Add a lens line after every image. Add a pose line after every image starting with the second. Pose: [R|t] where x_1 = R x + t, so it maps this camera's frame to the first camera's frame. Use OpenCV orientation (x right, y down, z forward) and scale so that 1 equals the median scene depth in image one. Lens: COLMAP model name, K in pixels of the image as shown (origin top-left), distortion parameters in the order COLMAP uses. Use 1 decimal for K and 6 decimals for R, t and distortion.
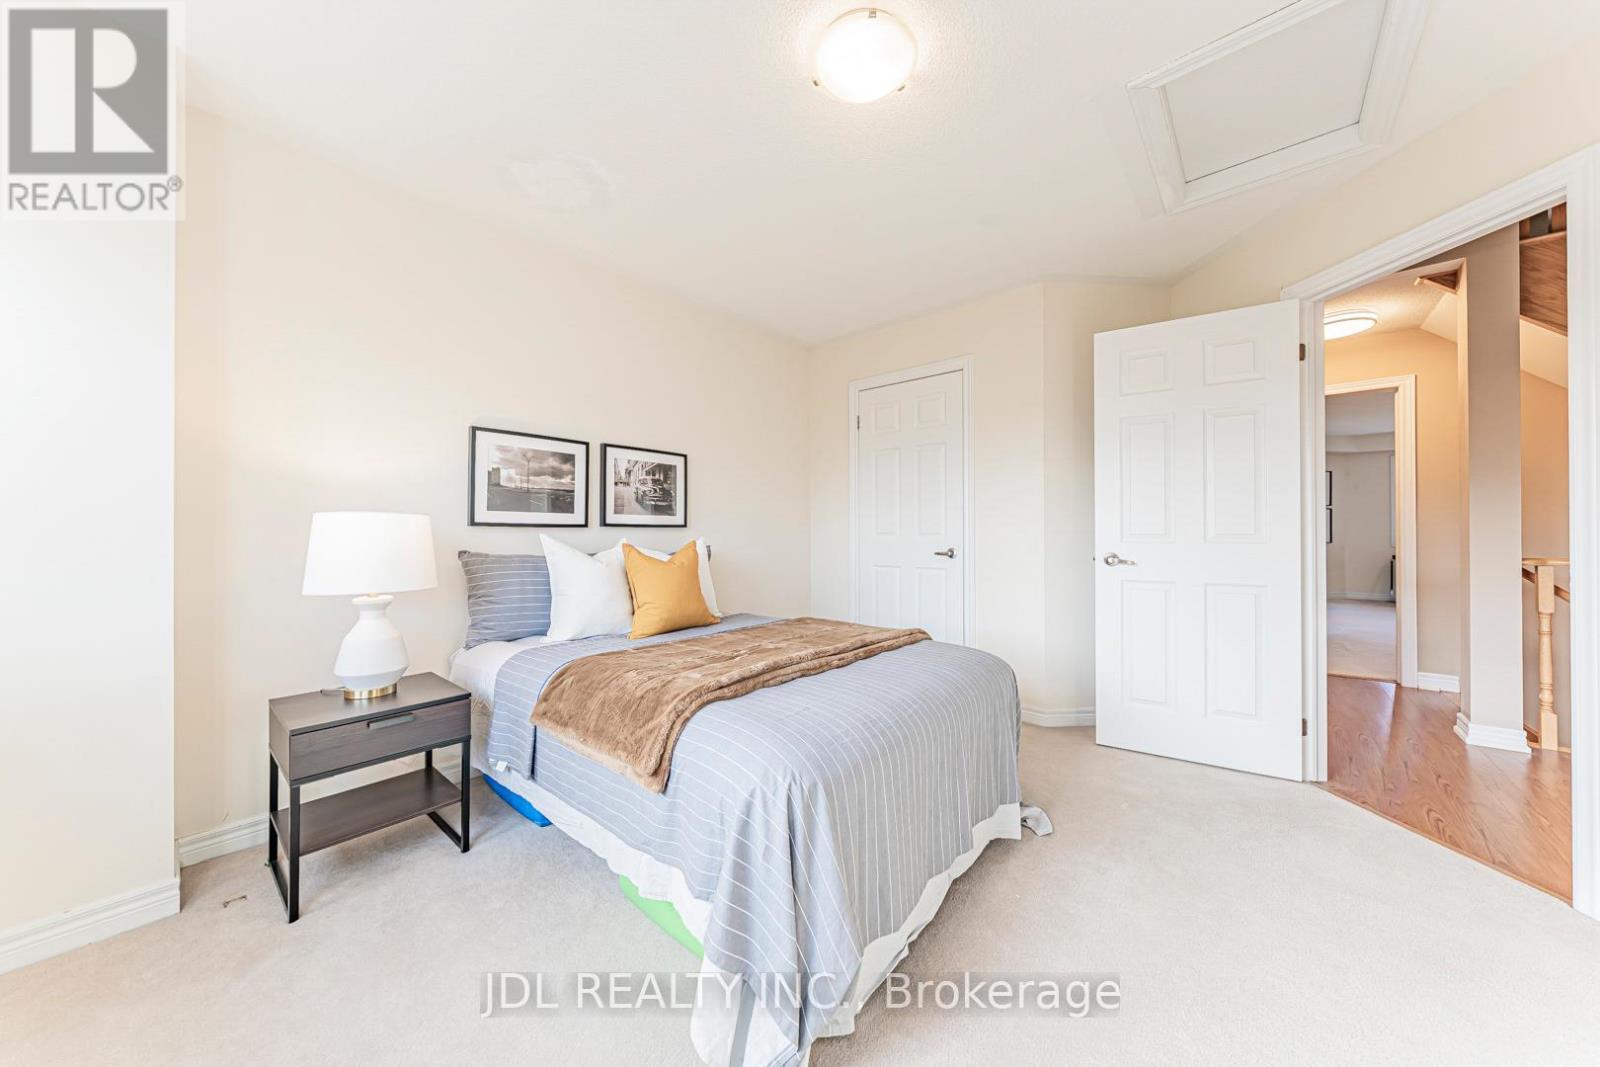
lens RADIAL K [[542.3, 0, 796.0], [0, 542.3, 529.3], [0, 0, 1]] dist [-0.000015, -0.000011]
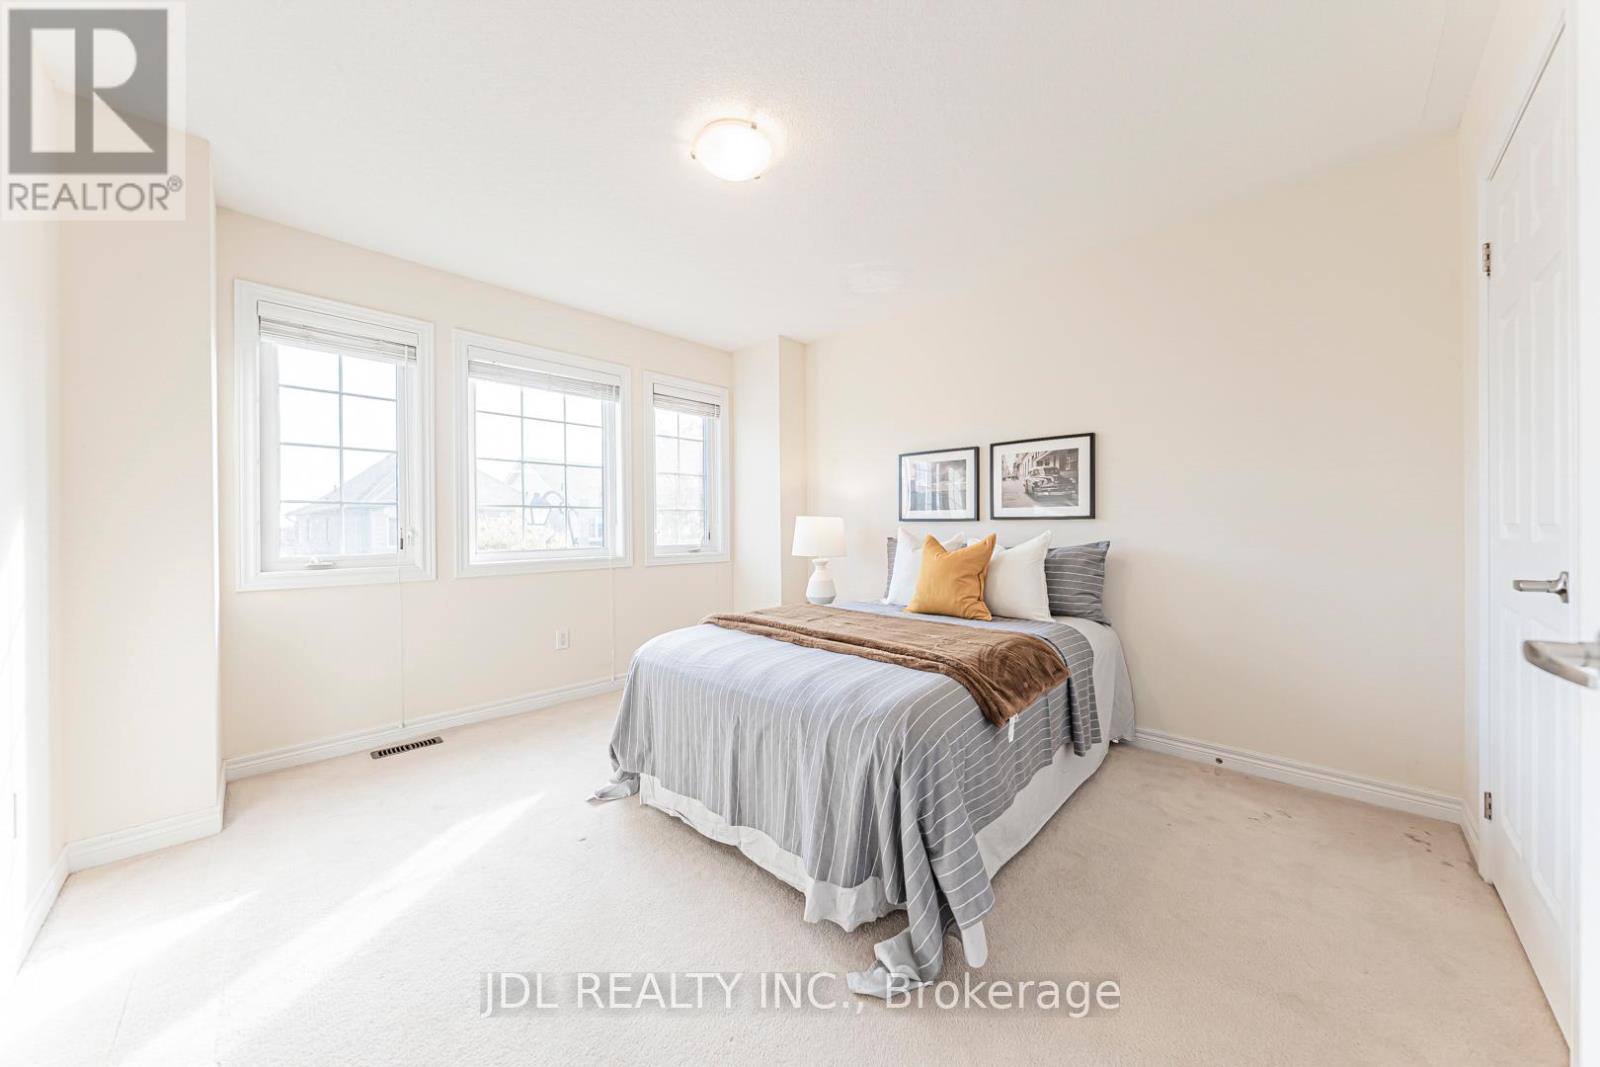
lens RADIAL K [[542.3, 0, 799.1], [0, 542.3, 531.6], [0, 0, 1]] dist [-0.000015, -0.000011]
pose [[-0.052495, 0.012450, -0.998544, 0.726539], [0.011479, 0.999864, 0.011863, 0.001514], [0.998555, -0.010840, -0.052631, 0.634126]]
